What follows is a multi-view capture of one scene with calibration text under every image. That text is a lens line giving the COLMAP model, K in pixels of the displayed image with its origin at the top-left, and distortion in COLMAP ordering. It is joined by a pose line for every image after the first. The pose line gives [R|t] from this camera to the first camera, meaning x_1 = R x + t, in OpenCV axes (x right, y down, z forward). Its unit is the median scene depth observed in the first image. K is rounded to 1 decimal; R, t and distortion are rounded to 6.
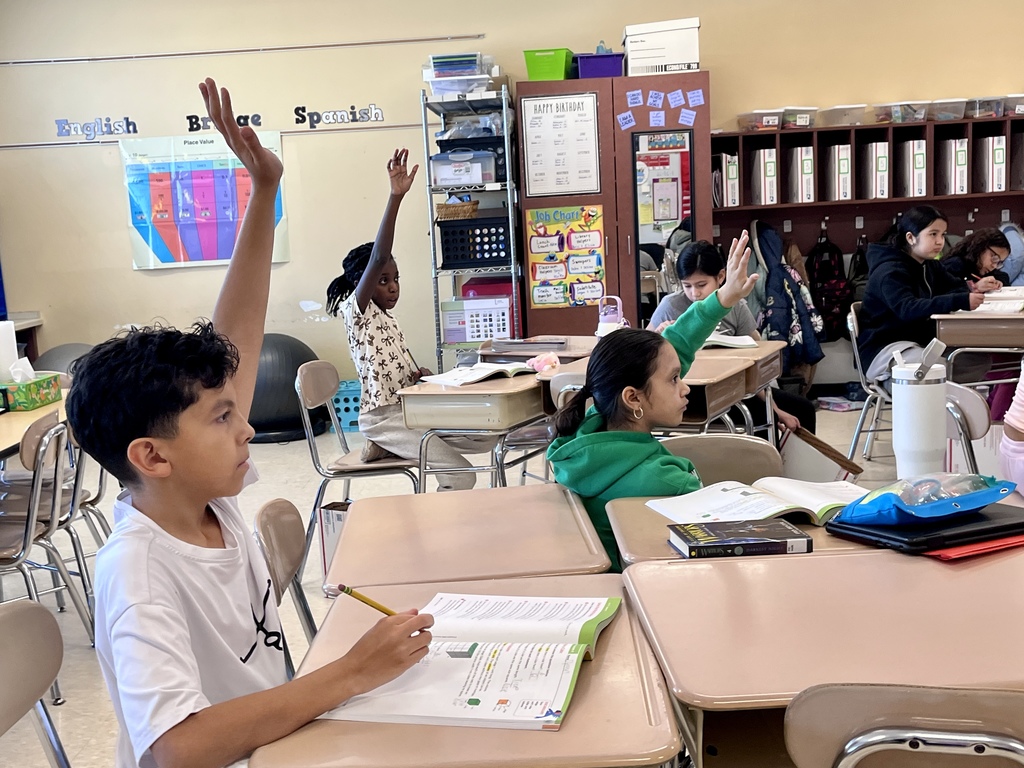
lens RADIAL K [[1215.2, 0, 504.5], [0, 1215.2, 389.9], [0, 0, 1]] dist [0.034193, 0.000000]
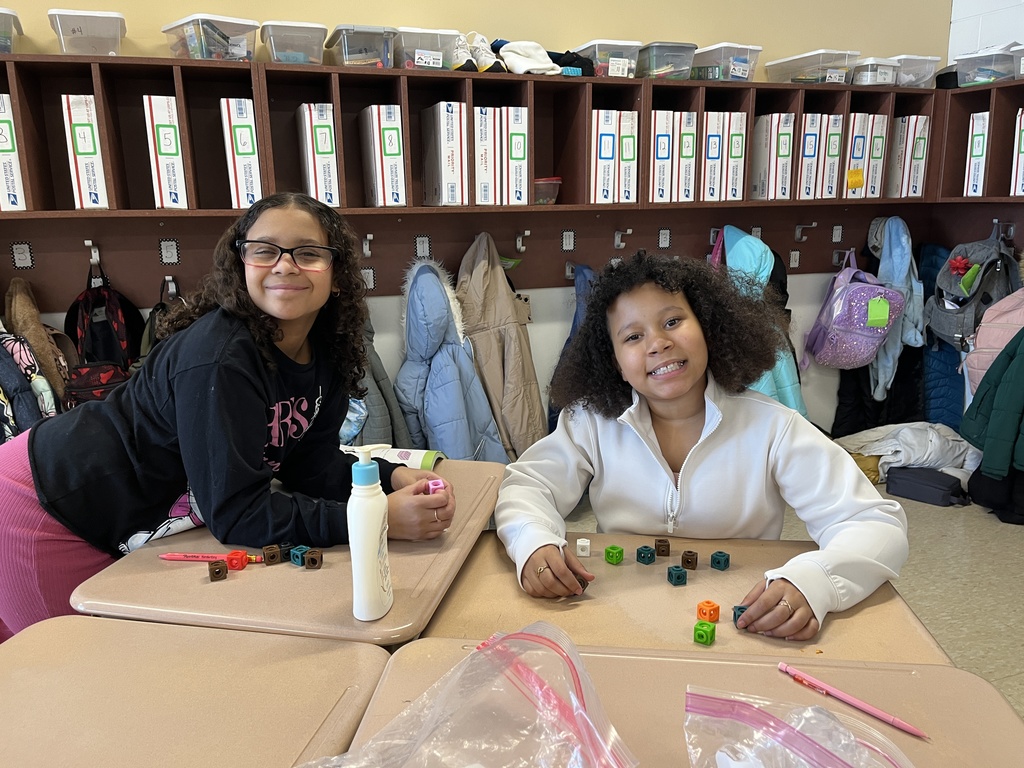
lens RADIAL K [[790.6, 0, 520.0], [0, 790.6, 389.6], [0, 0, 1]] dist [0.071686, -0.077397]
pose [[0.933855, -0.044570, 0.354863, 0.321586], [0.018994, 0.996985, 0.075234, -0.103304], [-0.357146, -0.063518, 0.931886, 0.625973]]
